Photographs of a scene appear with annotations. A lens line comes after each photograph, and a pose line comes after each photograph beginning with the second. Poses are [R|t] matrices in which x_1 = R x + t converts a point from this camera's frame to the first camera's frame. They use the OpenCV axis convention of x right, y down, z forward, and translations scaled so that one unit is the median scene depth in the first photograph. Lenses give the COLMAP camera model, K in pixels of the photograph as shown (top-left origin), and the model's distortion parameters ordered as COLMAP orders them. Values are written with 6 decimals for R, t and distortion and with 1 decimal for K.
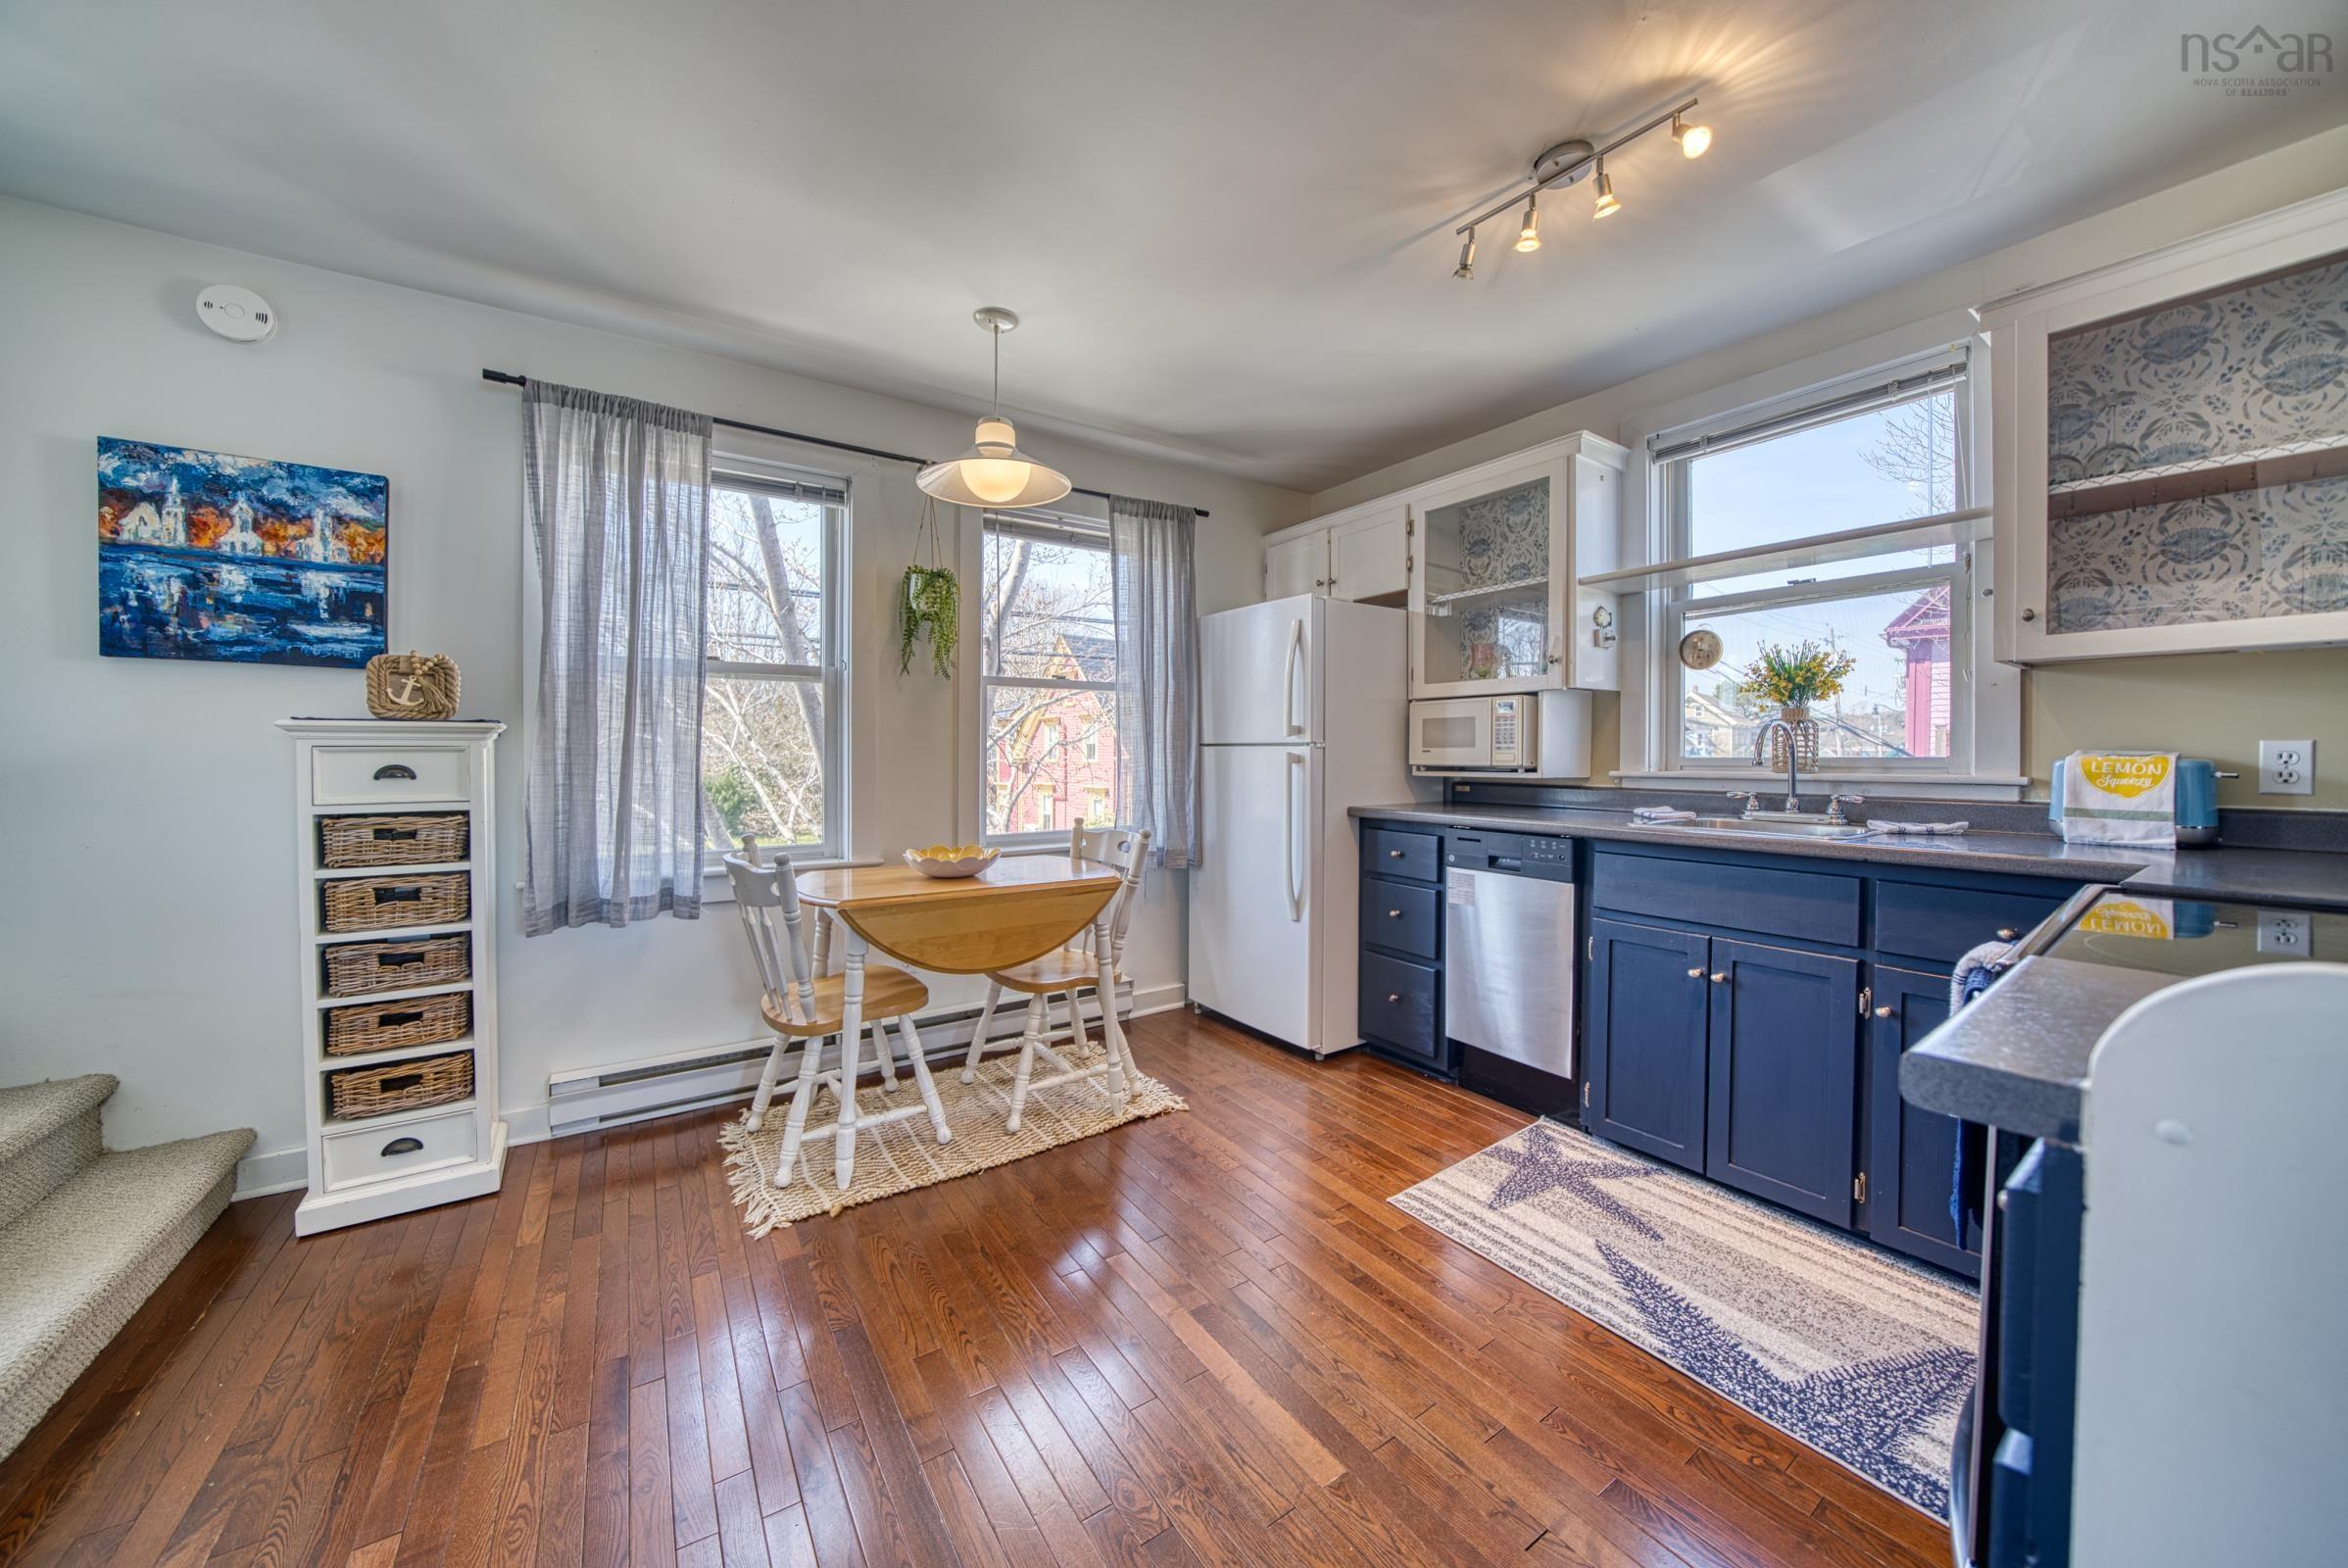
lens RADIAL K [[822.3, 0, 1133.1], [0, 822.3, 765.3], [0, 0, 1]] dist [-0.026100, 0.002732]
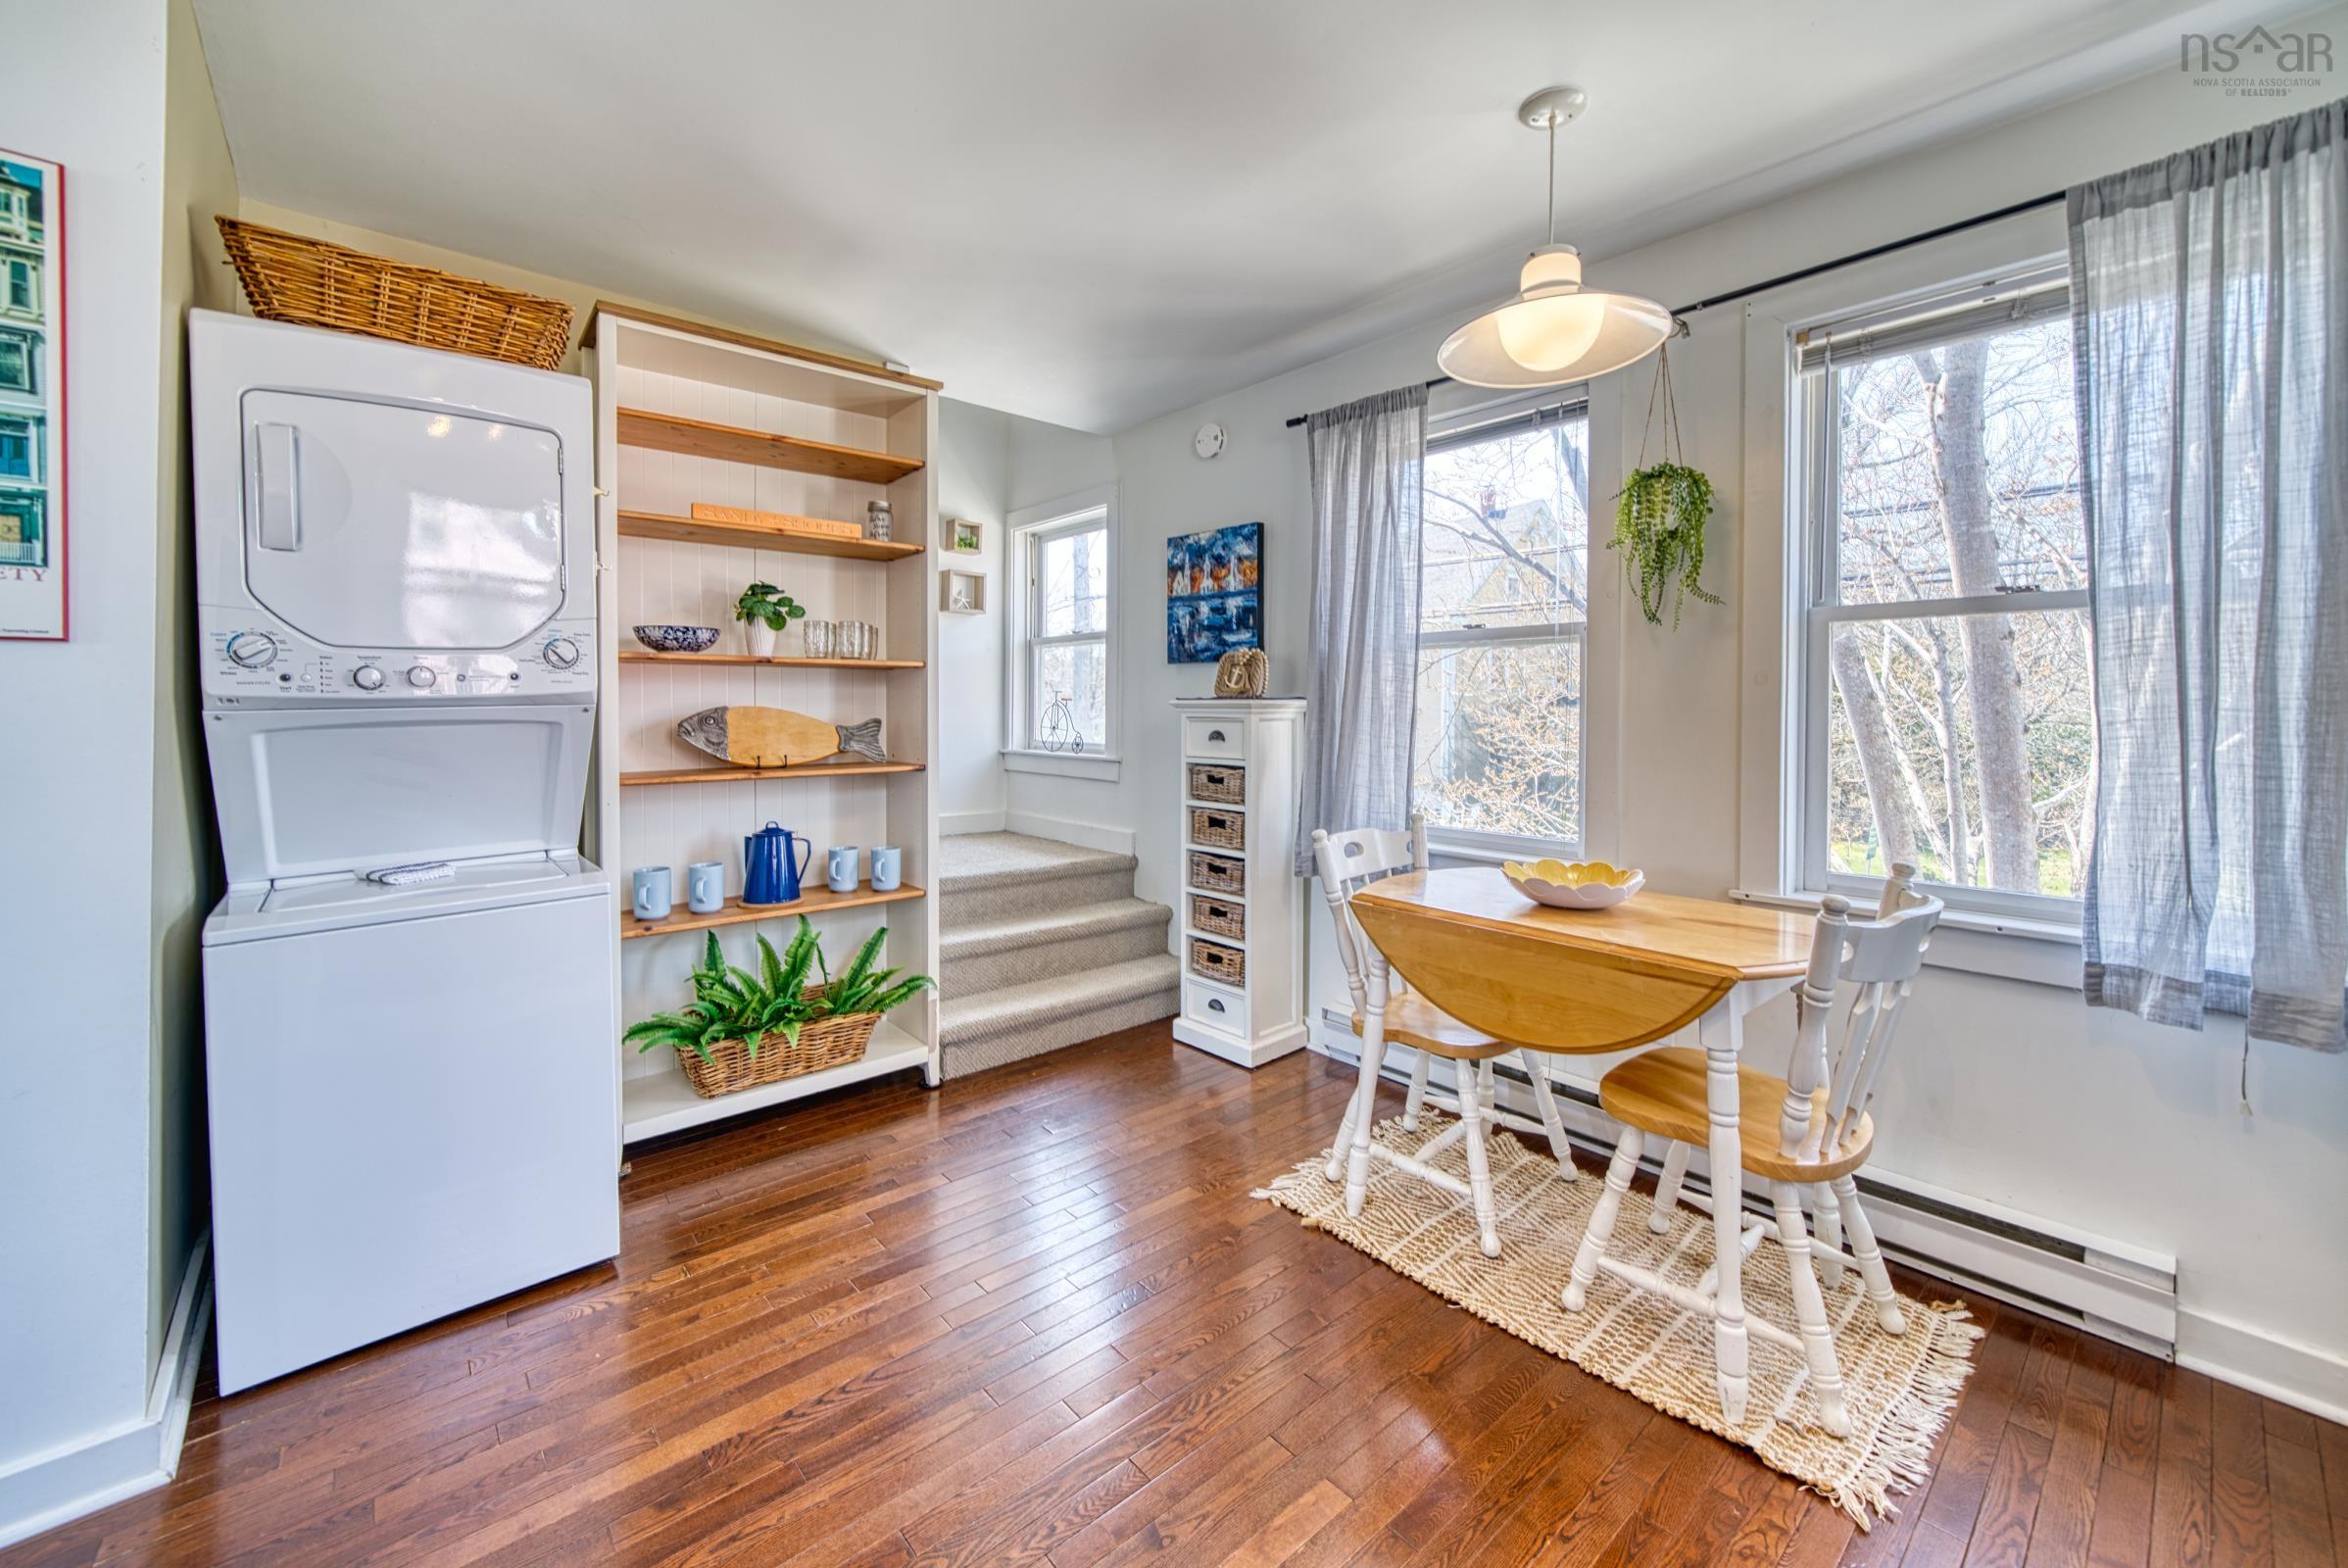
lens RADIAL K [[936.0, 0, 1274.6], [0, 936.0, 720.7], [0, 0, 1]] dist [-0.003368, 0.000650]
pose [[0.188494, 0.009033, -0.982033, 0.679485], [-0.031222, 0.999507, 0.003201, -0.025015], [0.981578, 0.030058, 0.188683, 0.760512]]
